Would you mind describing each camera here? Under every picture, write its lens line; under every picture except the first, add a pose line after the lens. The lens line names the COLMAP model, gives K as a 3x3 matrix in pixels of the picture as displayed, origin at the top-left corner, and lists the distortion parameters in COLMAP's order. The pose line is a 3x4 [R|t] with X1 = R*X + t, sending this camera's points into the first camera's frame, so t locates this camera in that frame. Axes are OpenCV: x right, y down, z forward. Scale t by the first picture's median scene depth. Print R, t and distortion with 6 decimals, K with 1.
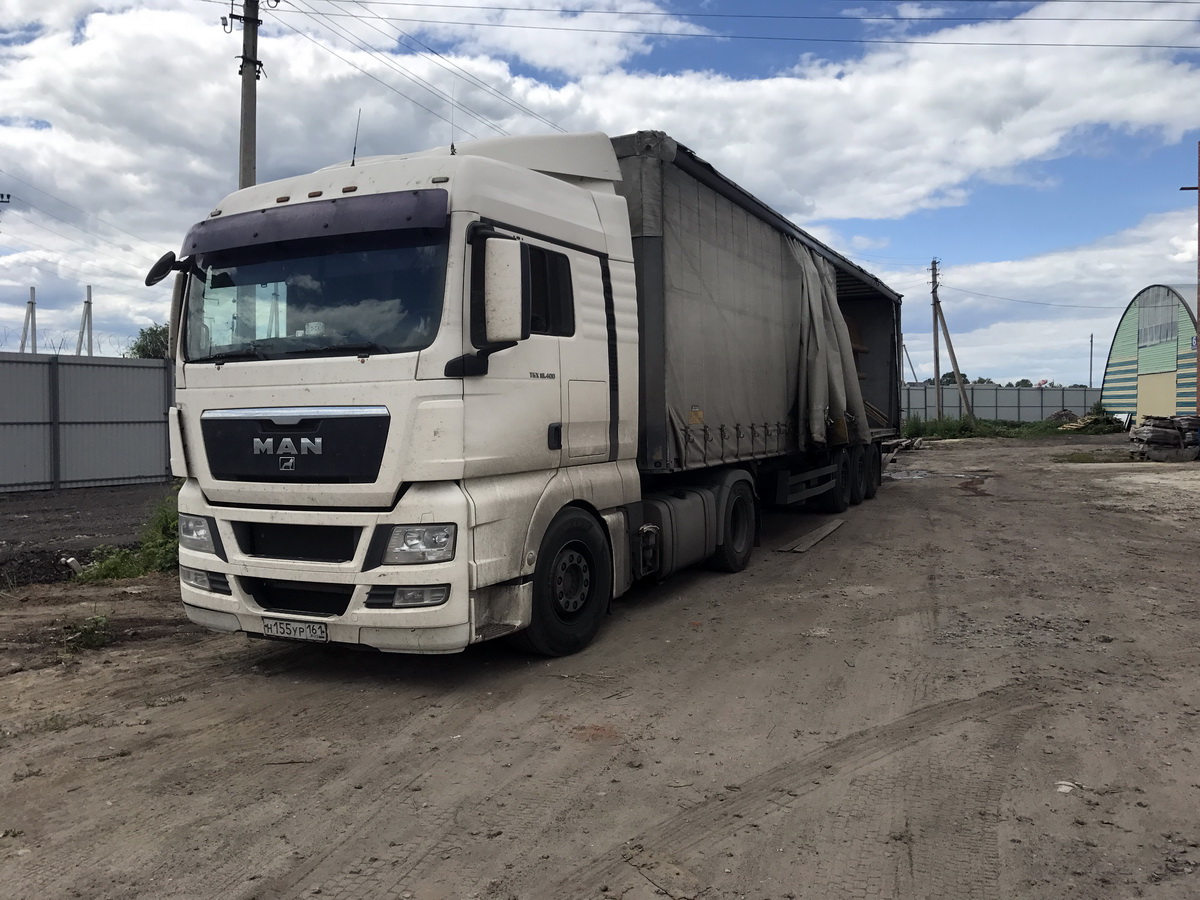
lens RADIAL K [[981.2, 0, 600.0], [0, 981.2, 450.0], [0, 0, 1]] dist [0.044440, -0.061185]
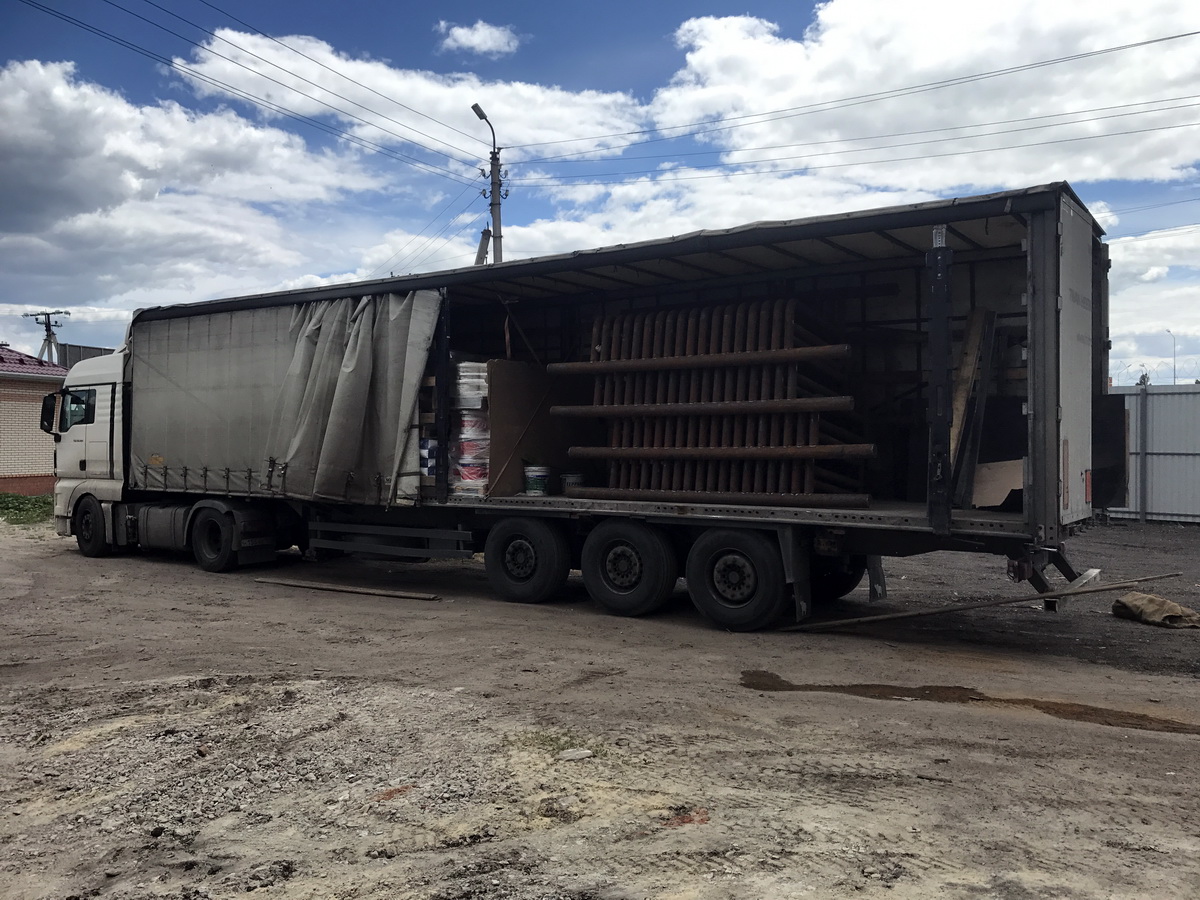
lens RADIAL K [[981.2, 0, 600.0], [0, 981.2, 450.0], [0, 0, 1]] dist [0.044440, -0.061185]
pose [[-0.144756, 0.024448, -0.989165, 1.919093], [-0.037327, 0.998848, 0.030150, -0.151212], [0.988763, 0.041287, -0.143677, 2.286979]]
